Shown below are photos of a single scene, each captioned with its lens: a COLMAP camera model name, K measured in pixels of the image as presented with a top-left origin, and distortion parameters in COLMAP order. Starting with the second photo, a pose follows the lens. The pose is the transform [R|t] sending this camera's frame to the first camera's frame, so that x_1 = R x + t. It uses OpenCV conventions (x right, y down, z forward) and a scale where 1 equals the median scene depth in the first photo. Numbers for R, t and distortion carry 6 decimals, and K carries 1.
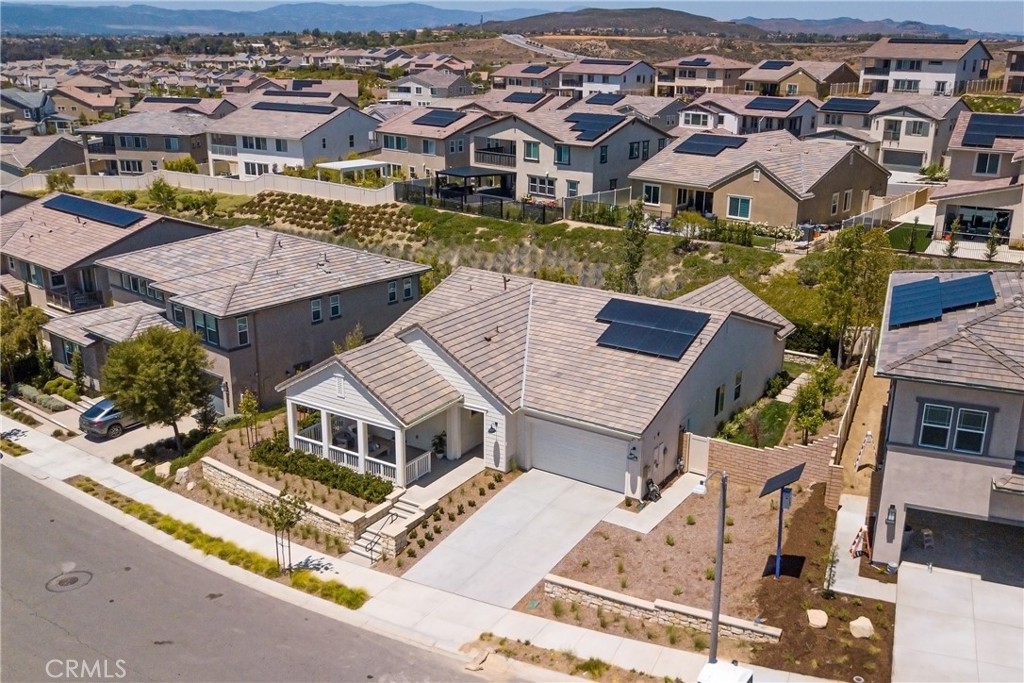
lens RADIAL K [[959.1, 0, 550.3], [0, 959.1, 340.9], [0, 0, 1]] dist [0.049396, -0.187622]
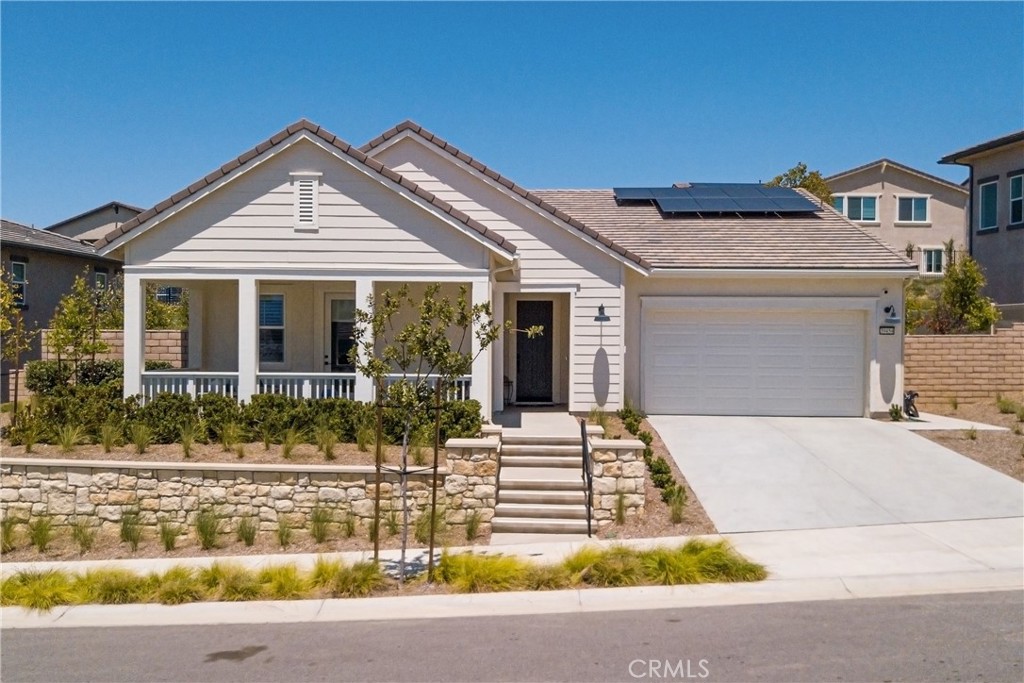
lens RADIAL K [[988.9, 0, 489.9], [0, 988.9, 363.4], [0, 0, 1]] dist [0.004544, -0.013767]
pose [[0.870782, -0.020946, 0.491223, -0.195817], [0.157258, 0.958475, -0.237898, 0.123751], [-0.465842, 0.284406, 0.837917, 0.339200]]
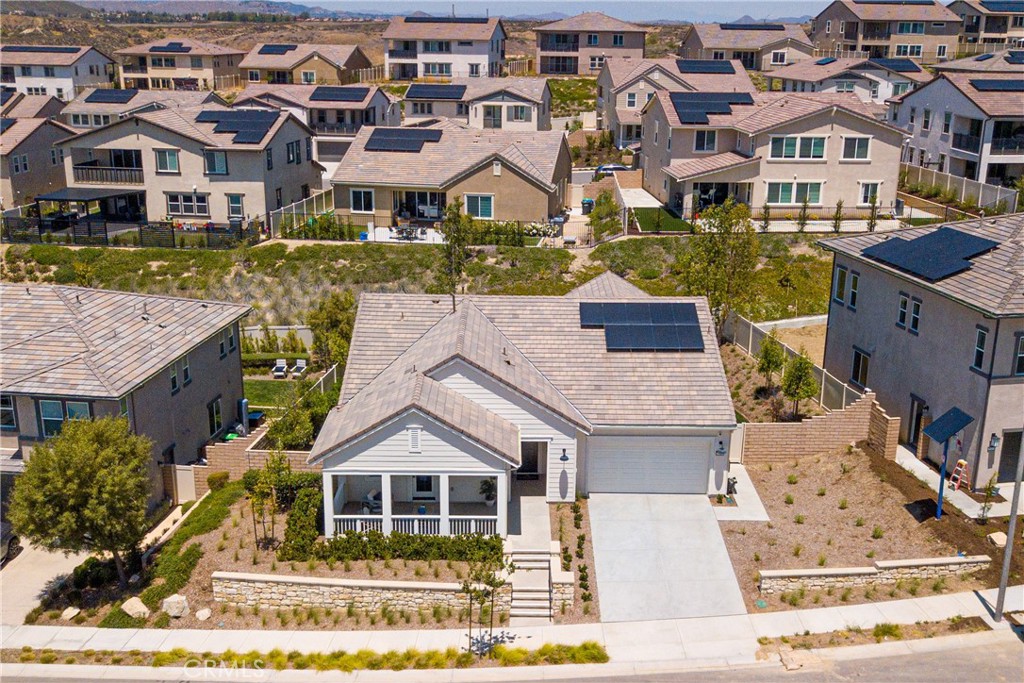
lens RADIAL K [[1150.1, 0, 533.8], [0, 1150.1, 414.3], [0, 0, 1]] dist [0.117593, -0.460744]
pose [[0.843113, -0.175008, 0.508462, -0.344281], [0.161928, 0.984297, 0.070283, -0.014885], [-0.512777, 0.023078, 0.858212, 0.049815]]
